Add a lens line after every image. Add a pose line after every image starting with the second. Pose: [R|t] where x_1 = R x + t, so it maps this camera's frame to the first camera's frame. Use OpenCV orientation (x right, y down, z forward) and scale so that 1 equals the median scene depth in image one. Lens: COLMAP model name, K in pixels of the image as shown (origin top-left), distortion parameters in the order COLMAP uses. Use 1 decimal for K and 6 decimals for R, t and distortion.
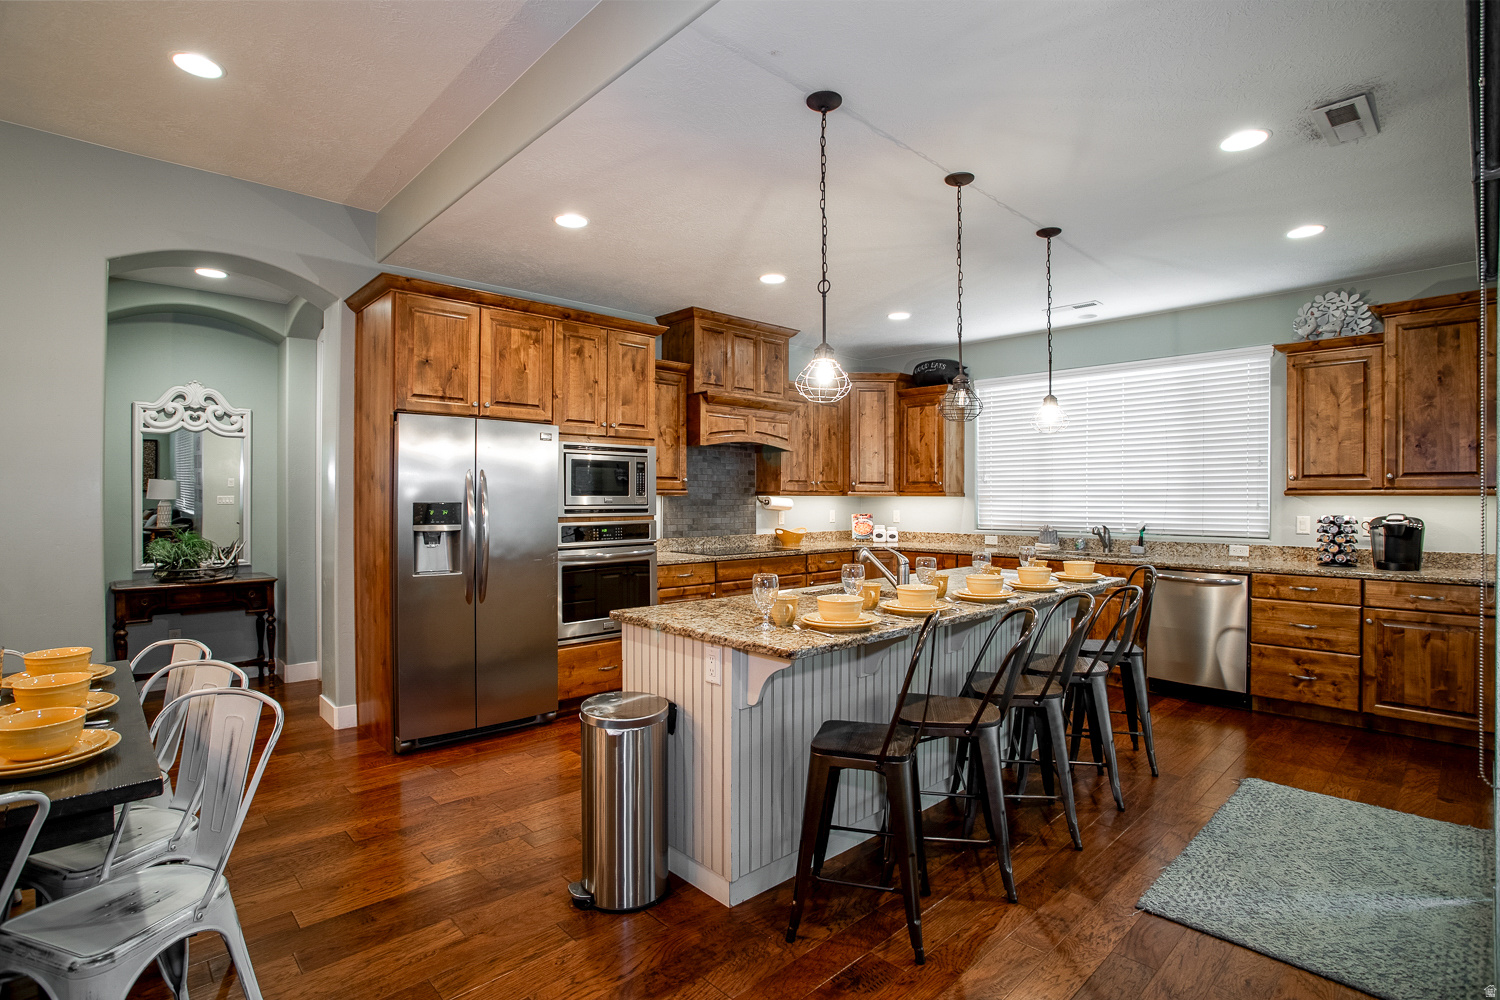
lens RADIAL K [[732.6, 0, 745.1], [0, 732.6, 498.8], [0, 0, 1]] dist [-0.066724, 0.028619]
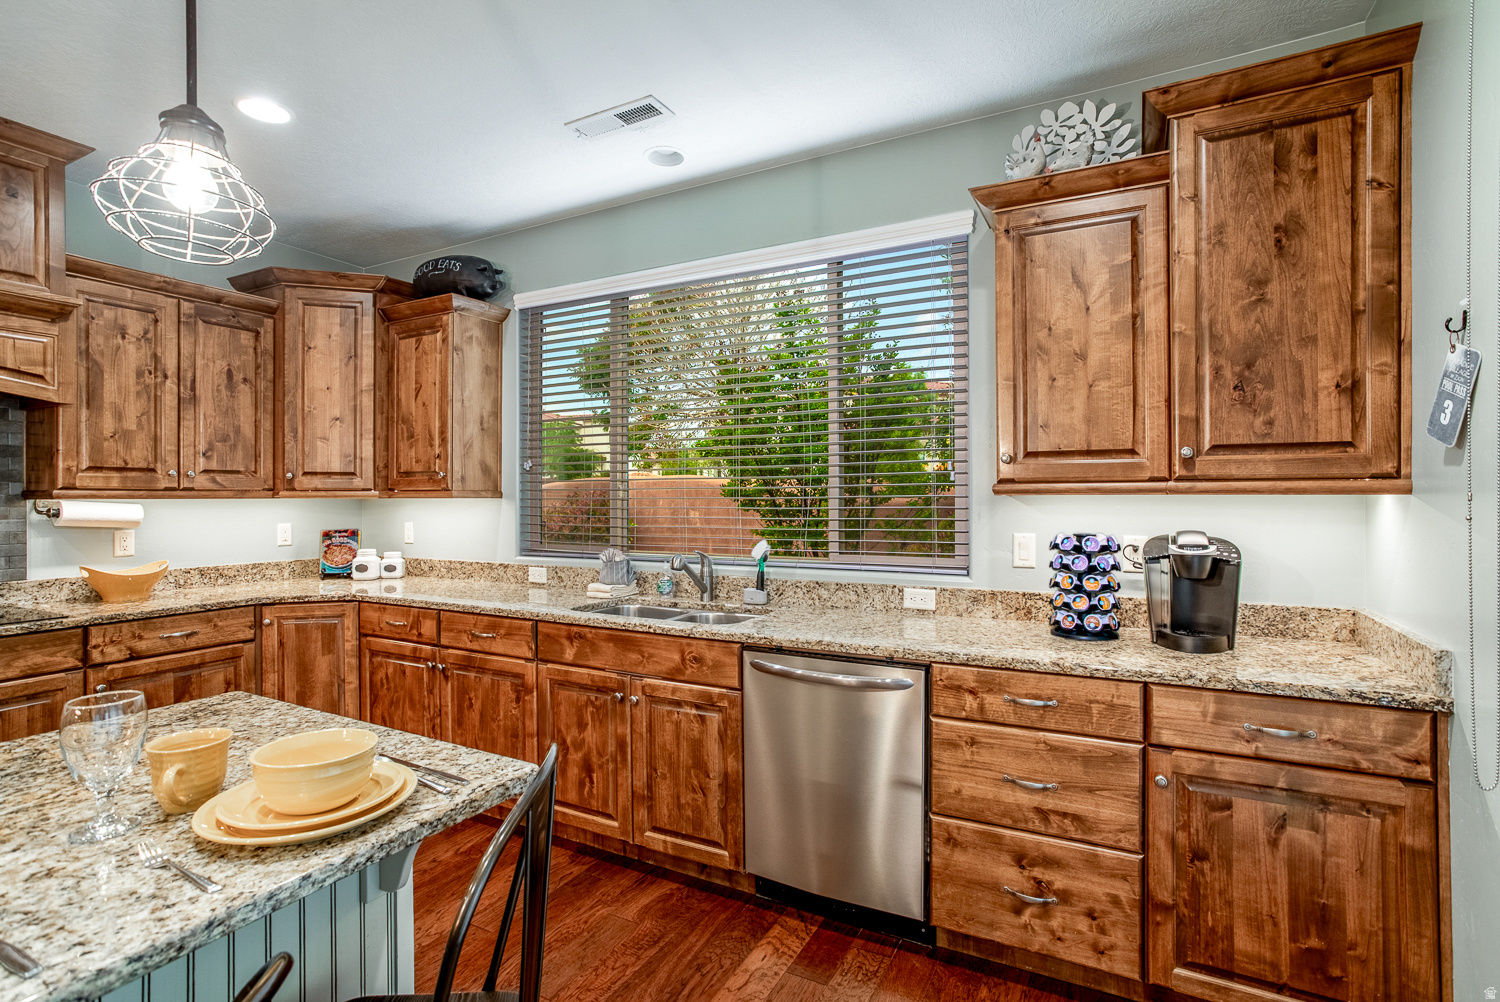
lens RADIAL K [[719.8, 0, 742.3], [0, 719.8, 497.0], [0, 0, 1]] dist [-0.058185, 0.034295]
pose [[0.949586, -0.006362, 0.313441, 0.457843], [0.006392, 0.999979, 0.000931, -0.004734], [-0.313441, 0.001119, 0.949607, 0.609965]]
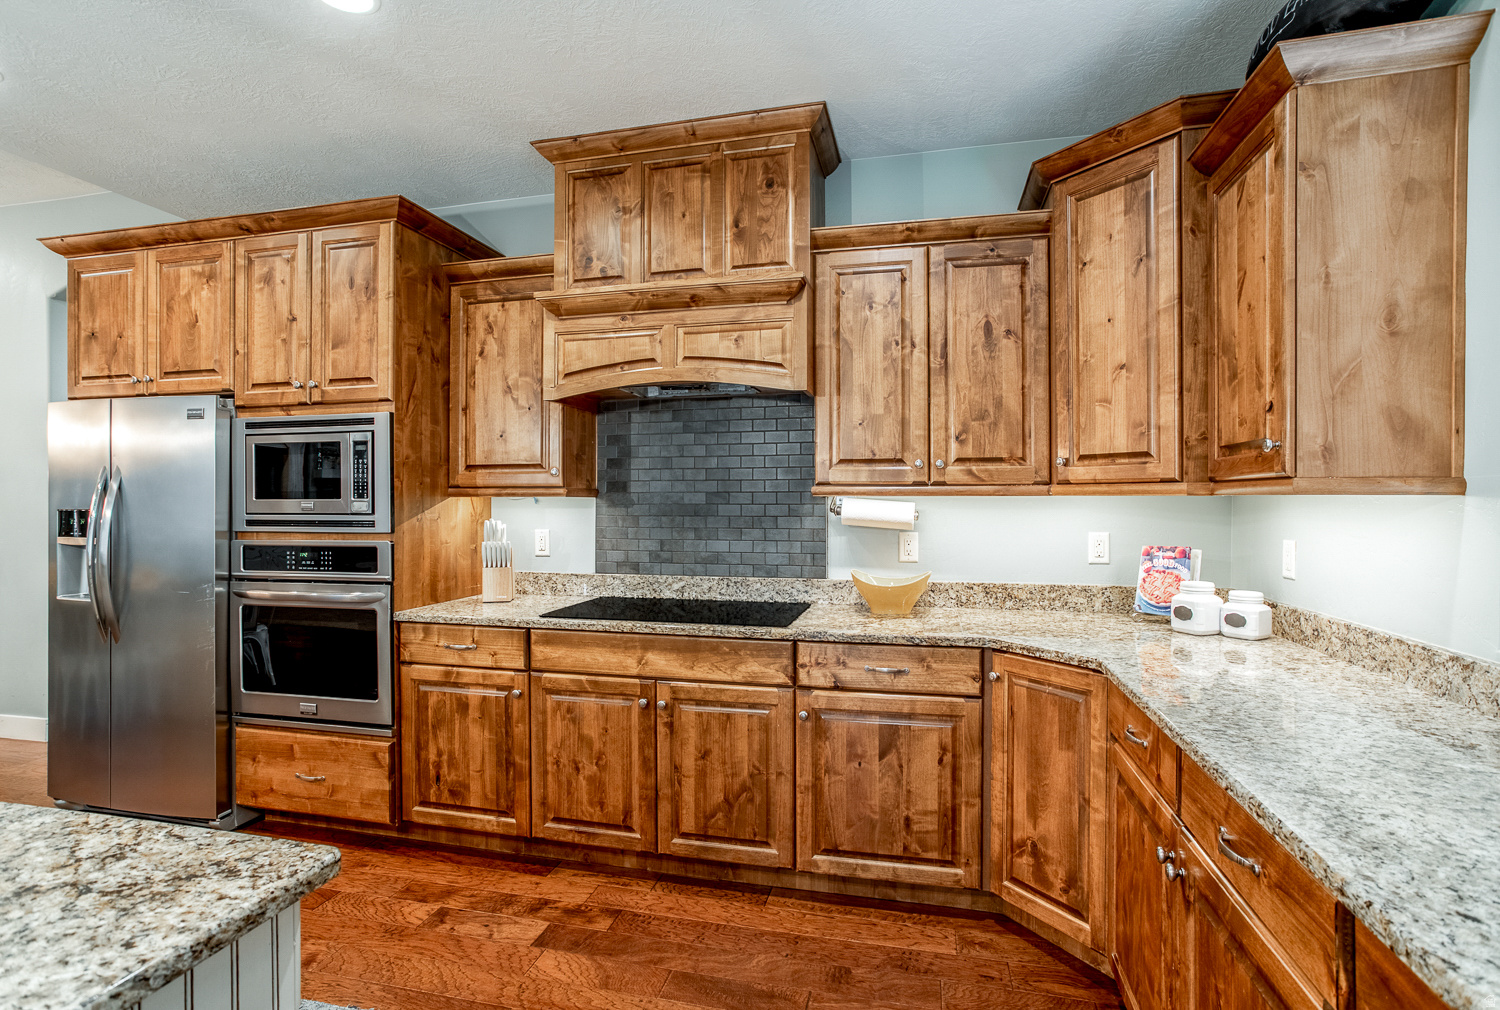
lens RADIAL K [[732.3, 0, 755.5], [0, 732.3, 499.8], [0, 0, 1]] dist [-0.063159, 0.042510]
pose [[0.547978, -0.003667, -0.836485, 0.554612], [0.001475, 0.999993, -0.003418, -0.001046], [0.836492, 0.000639, 0.547979, 1.029150]]
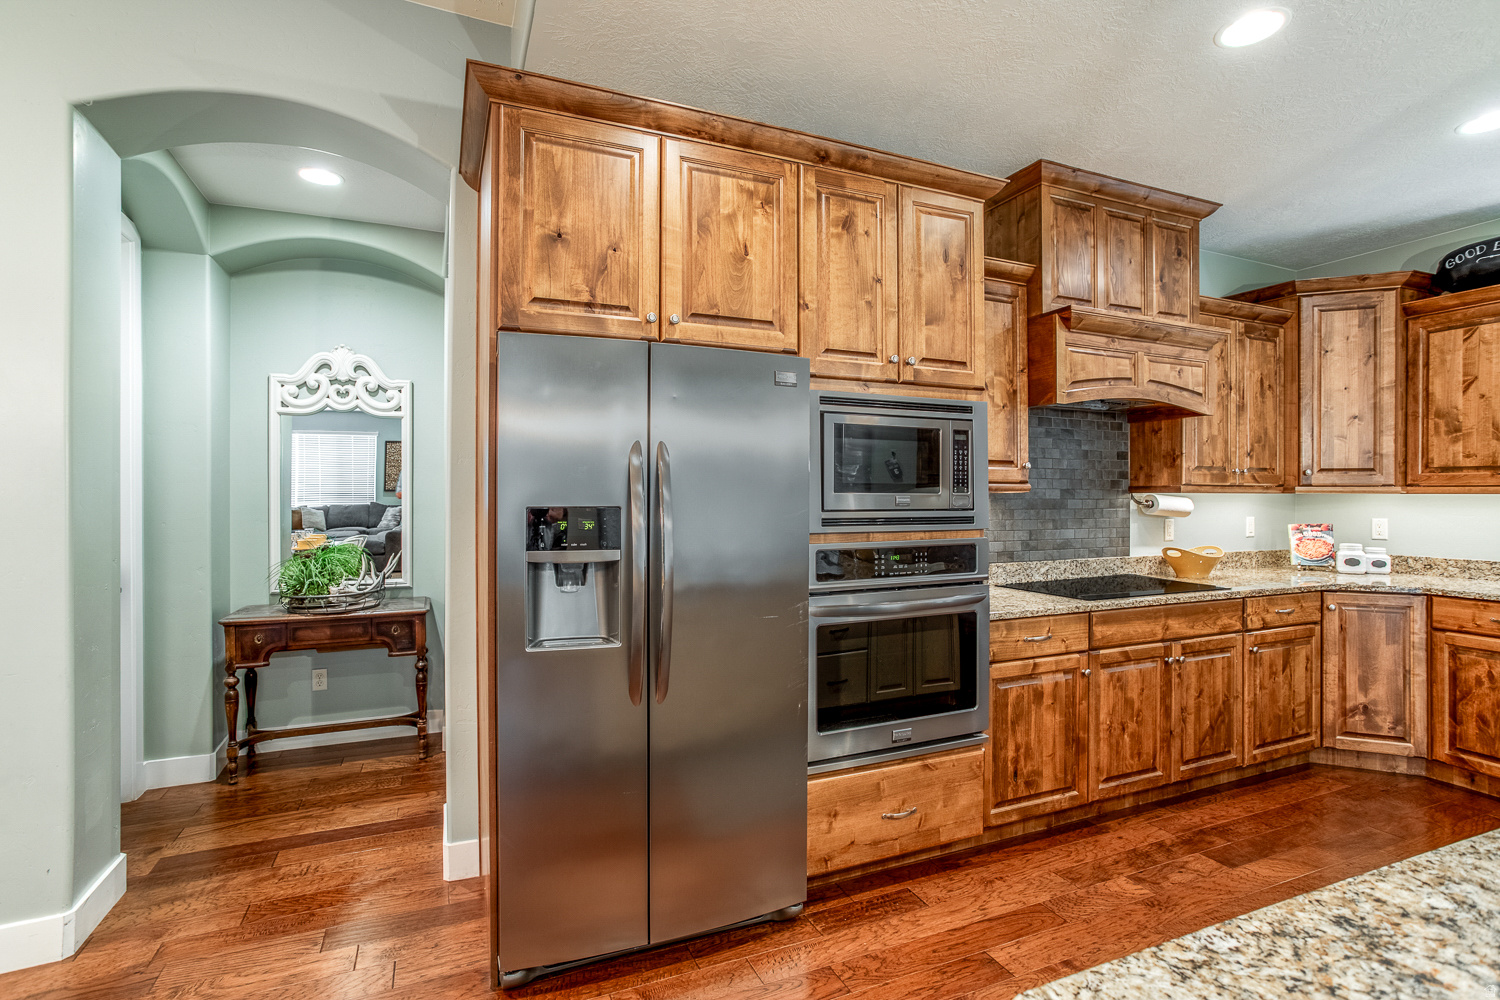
lens RADIAL K [[719.8, 0, 742.3], [0, 719.8, 496.0], [0, 0, 1]] dist [-0.058185, 0.034295]
pose [[0.937835, -0.002125, -0.347075, -0.119924], [0.000875, 0.999993, -0.003758, -0.000100], [0.347080, 0.003220, 0.937830, 0.489587]]
